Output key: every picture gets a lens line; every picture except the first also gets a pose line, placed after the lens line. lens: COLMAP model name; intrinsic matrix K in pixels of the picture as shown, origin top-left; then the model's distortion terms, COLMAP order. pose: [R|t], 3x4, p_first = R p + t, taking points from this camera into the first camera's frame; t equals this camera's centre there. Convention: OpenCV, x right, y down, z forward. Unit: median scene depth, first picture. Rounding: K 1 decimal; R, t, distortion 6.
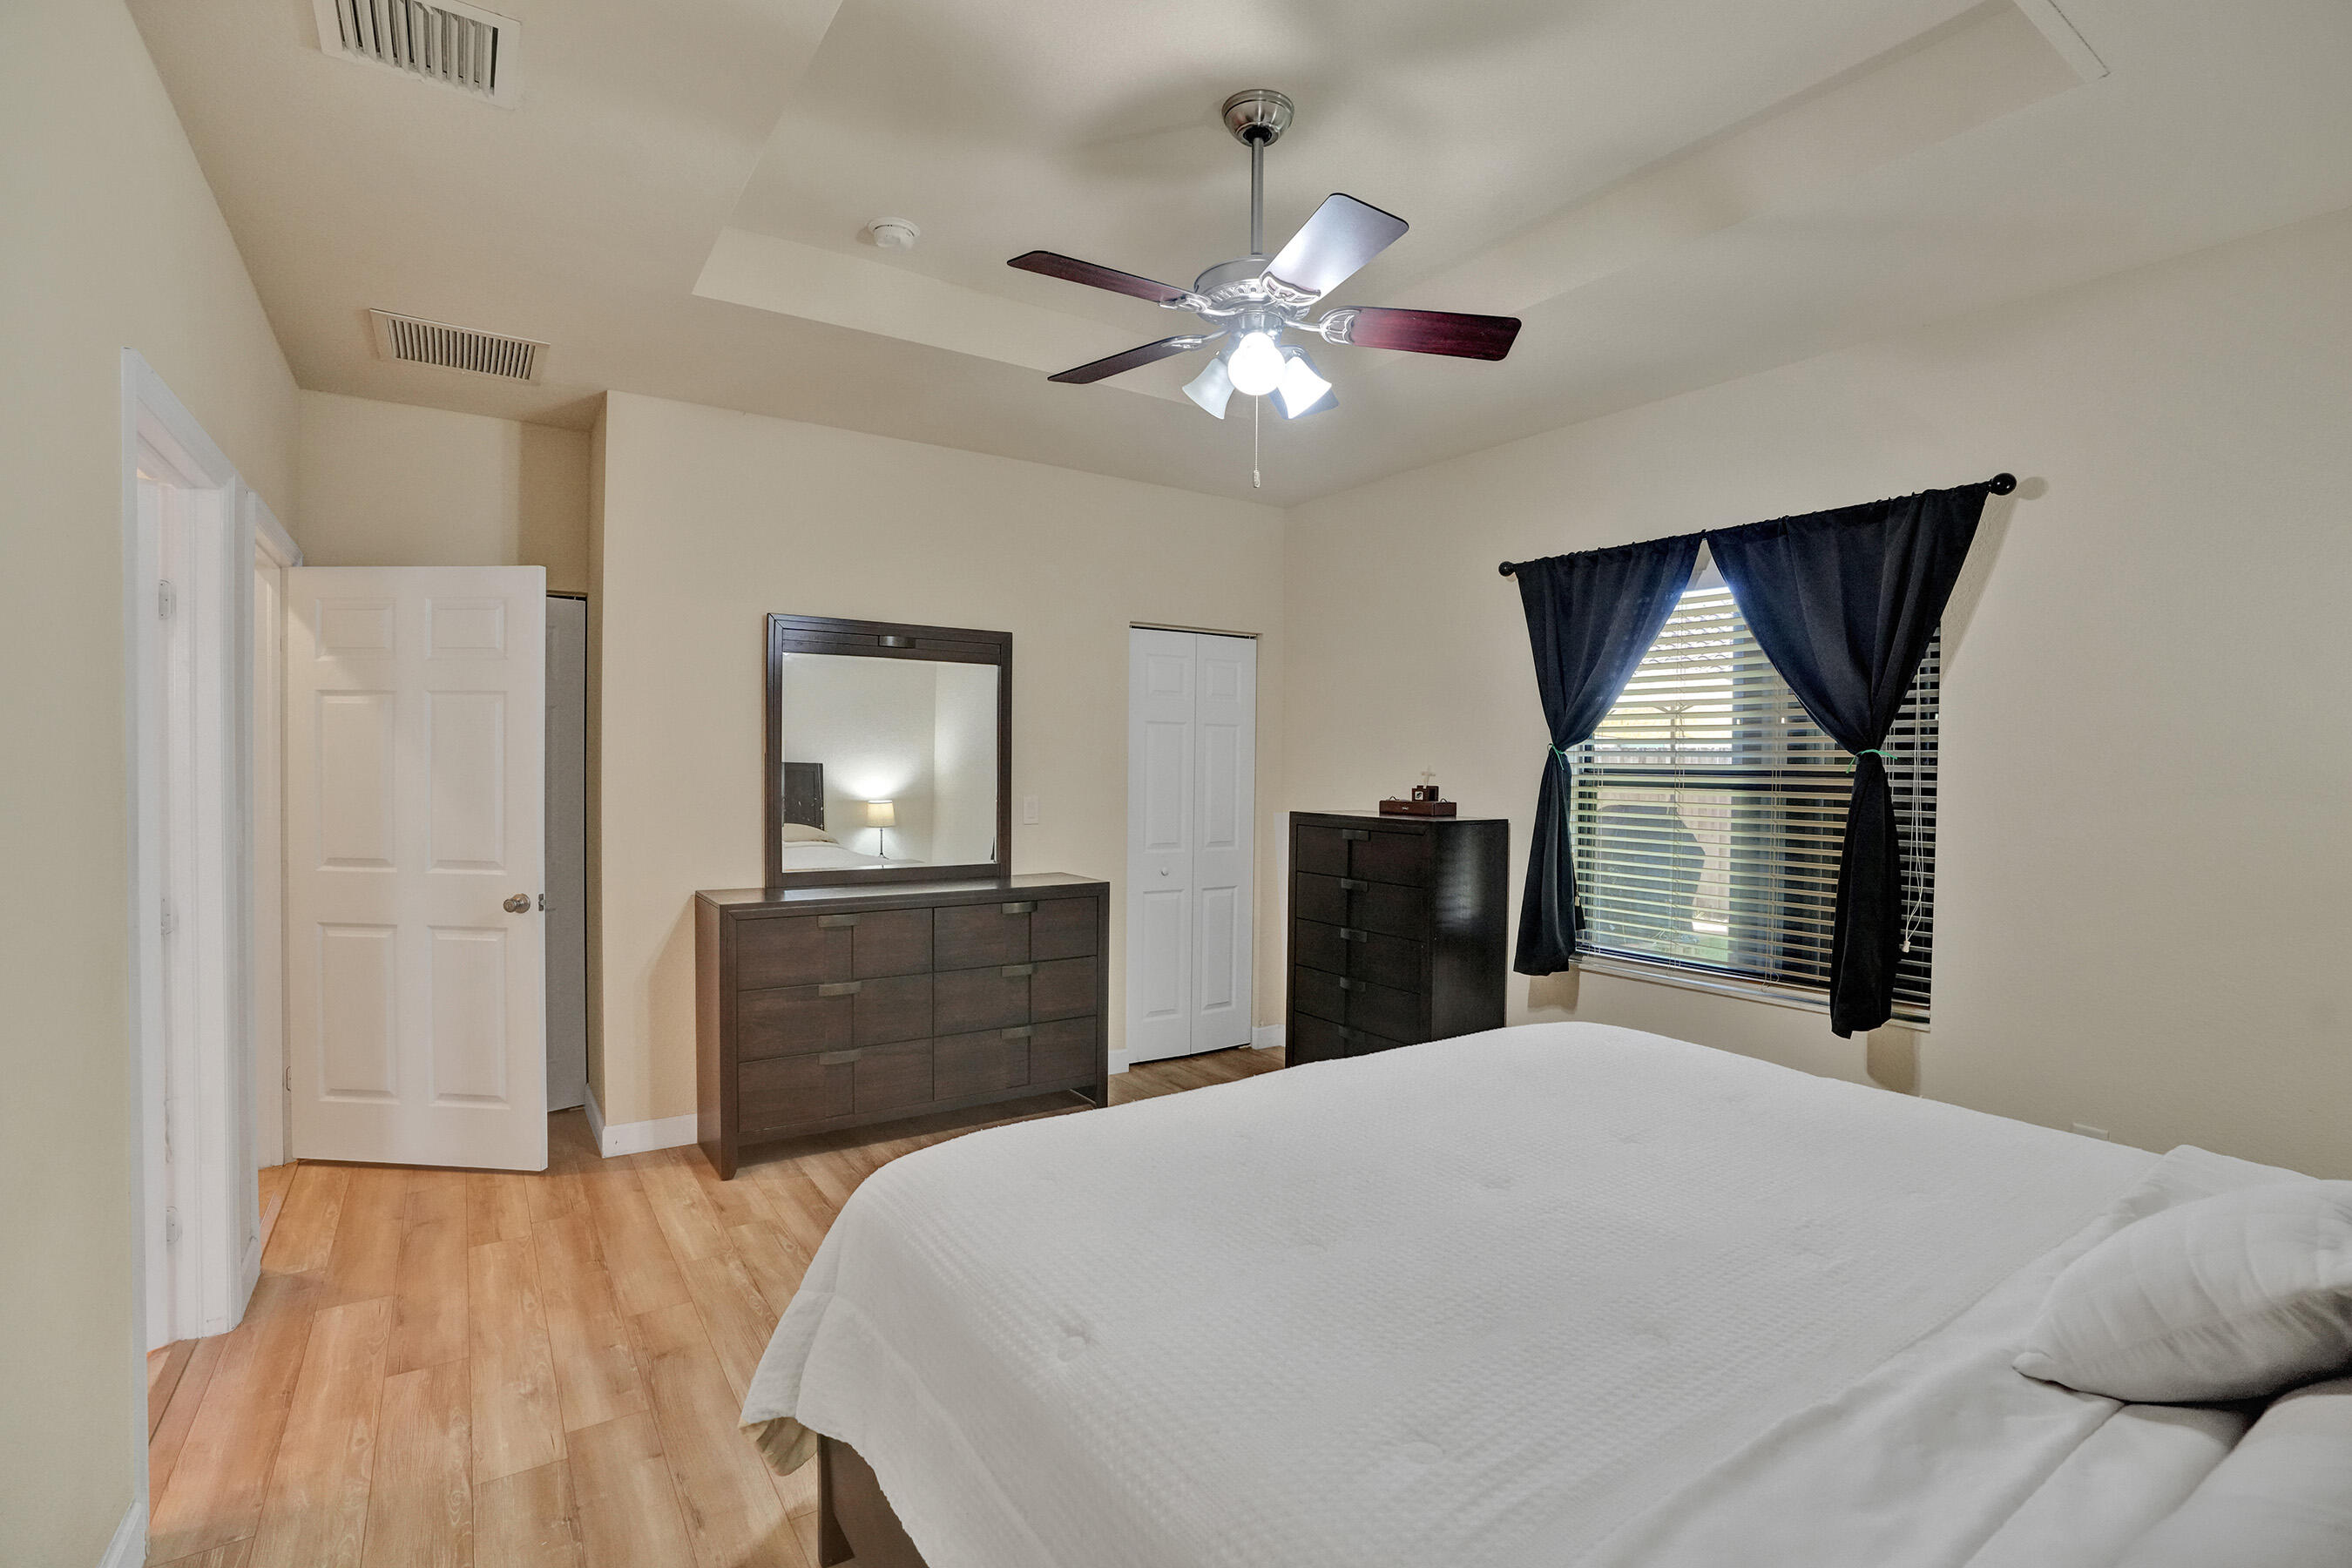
lens RADIAL K [[1081.8, 0, 1186.9], [0, 1081.8, 775.5], [0, 0, 1]] dist [-0.001914, -0.000014]
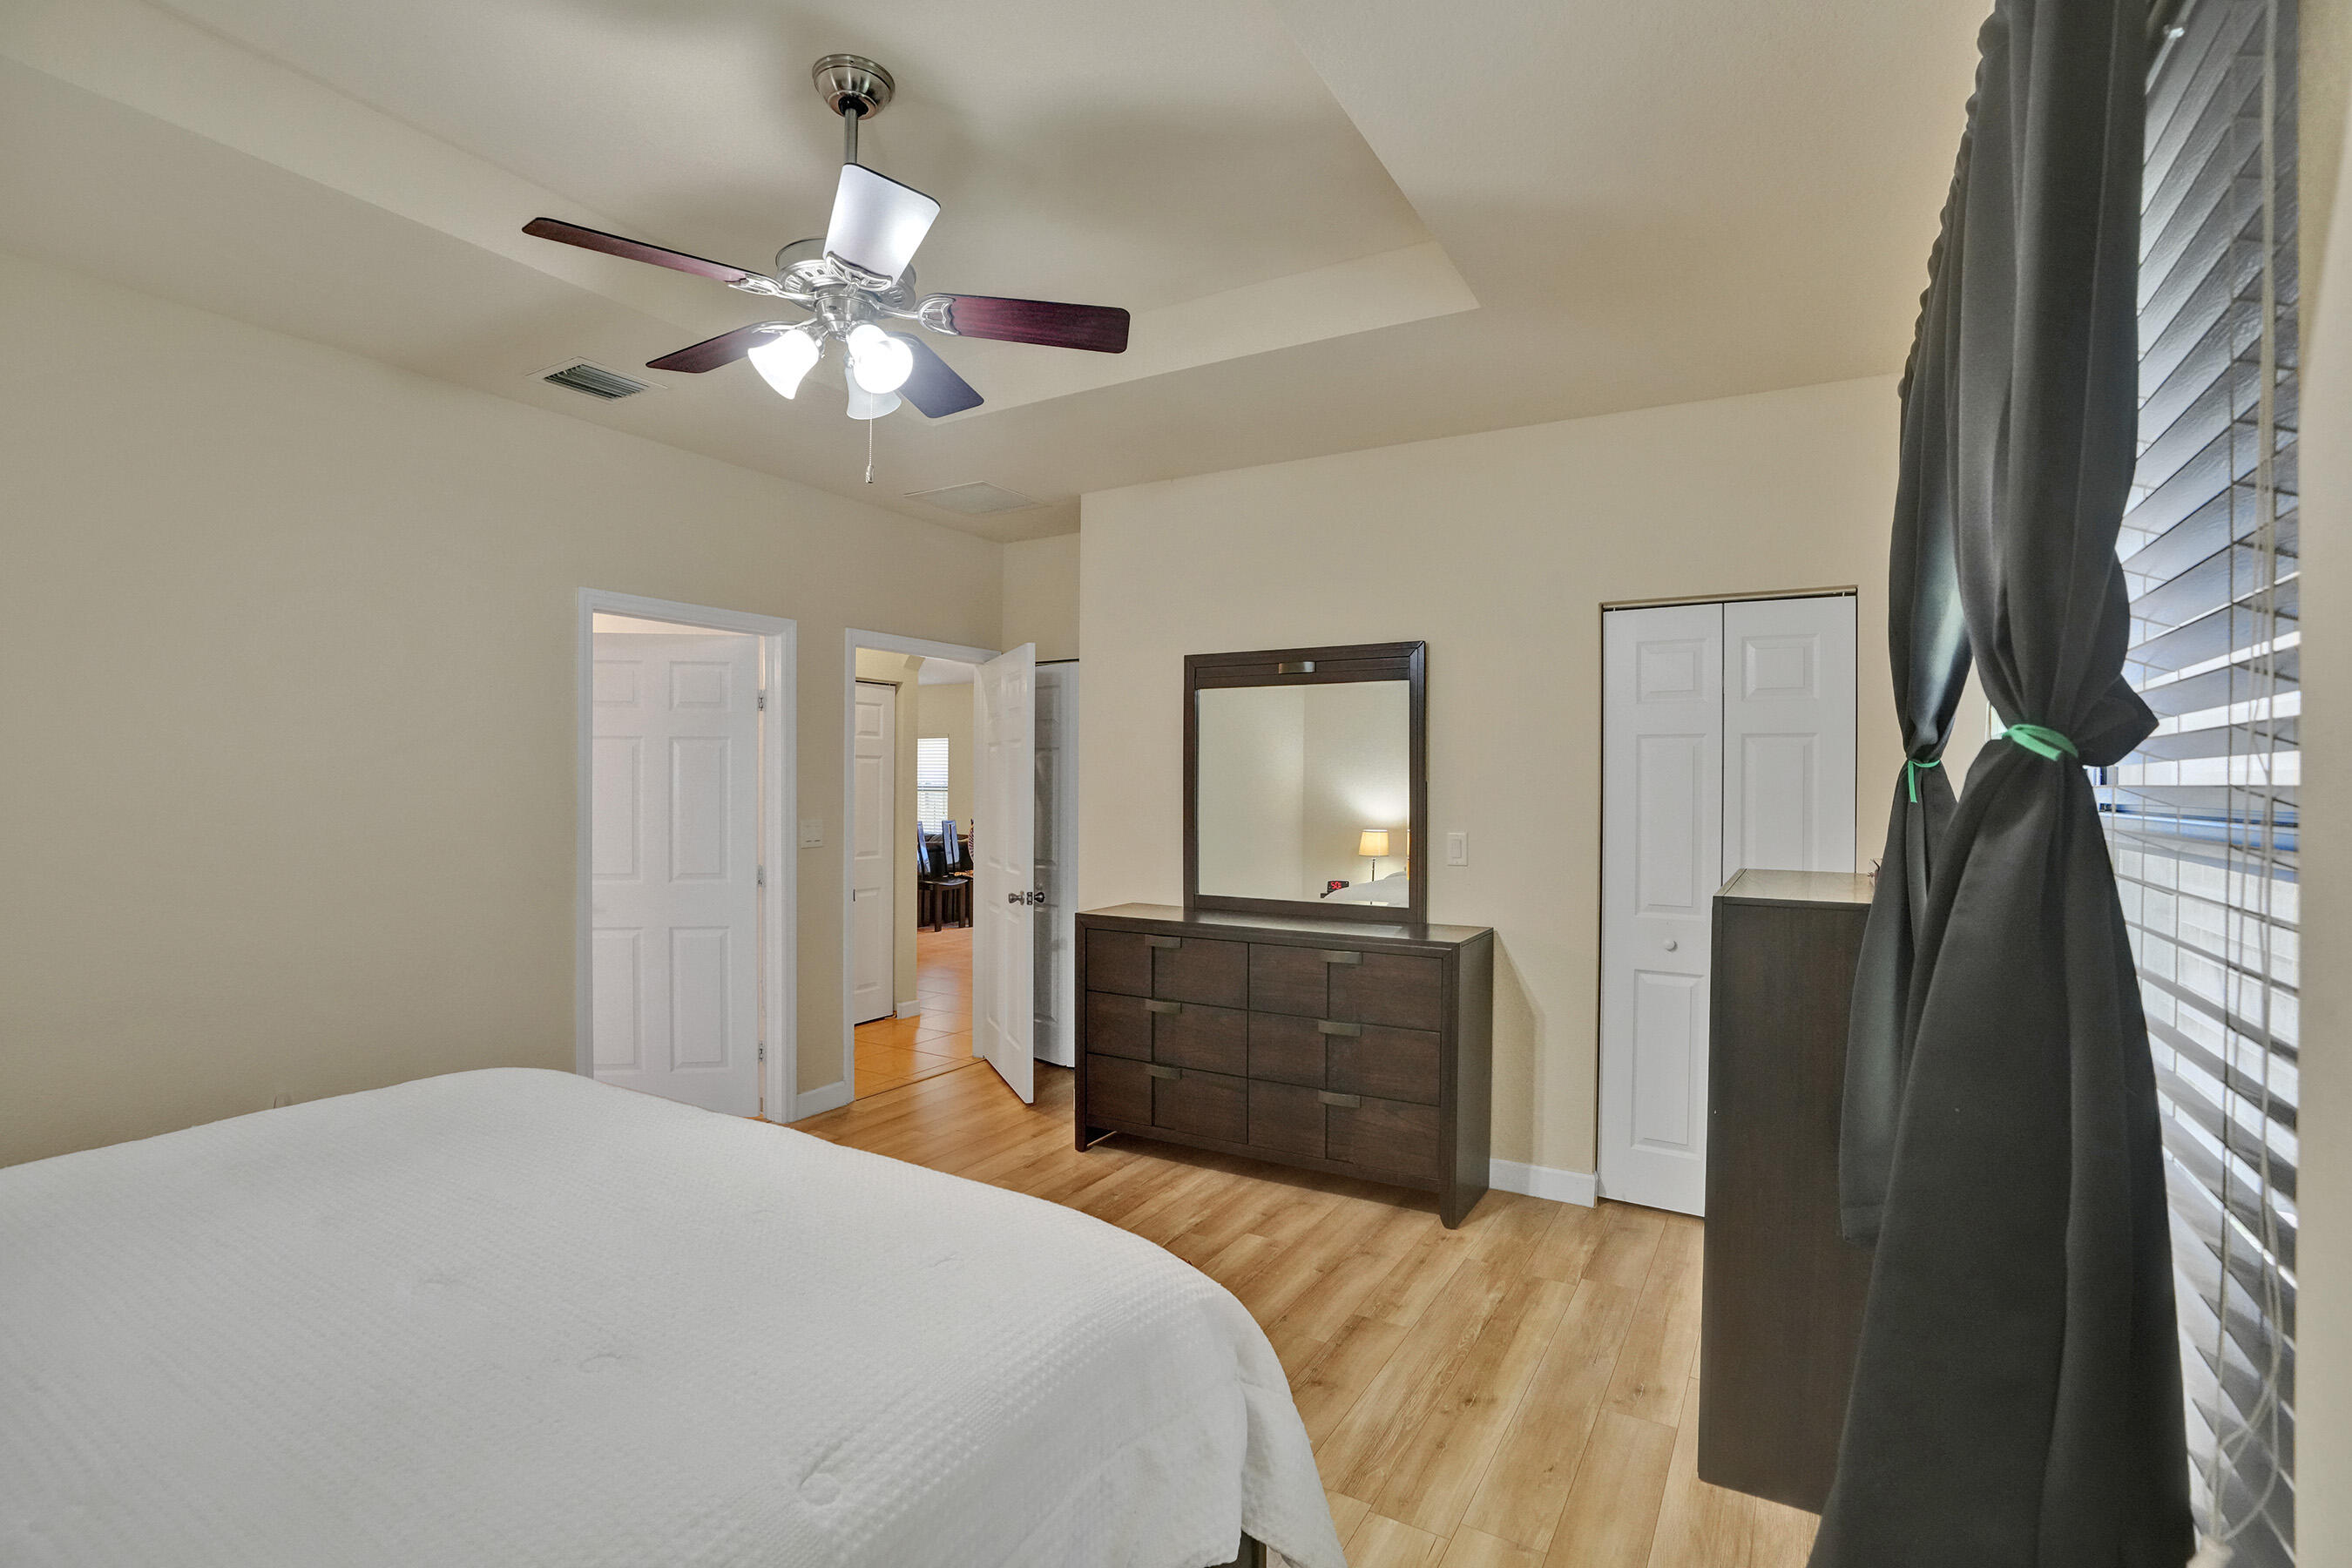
lens RADIAL K [[1094.3, 0, 1176.0], [0, 1094.3, 784.0], [0, 0, 1]] dist [0.000225, 0.000127]
pose [[0.436951, -0.007008, -0.899458, 0.606791], [-0.012068, 0.999834, -0.013653, -0.005093], [0.899404, 0.016820, 0.436794, 0.510341]]
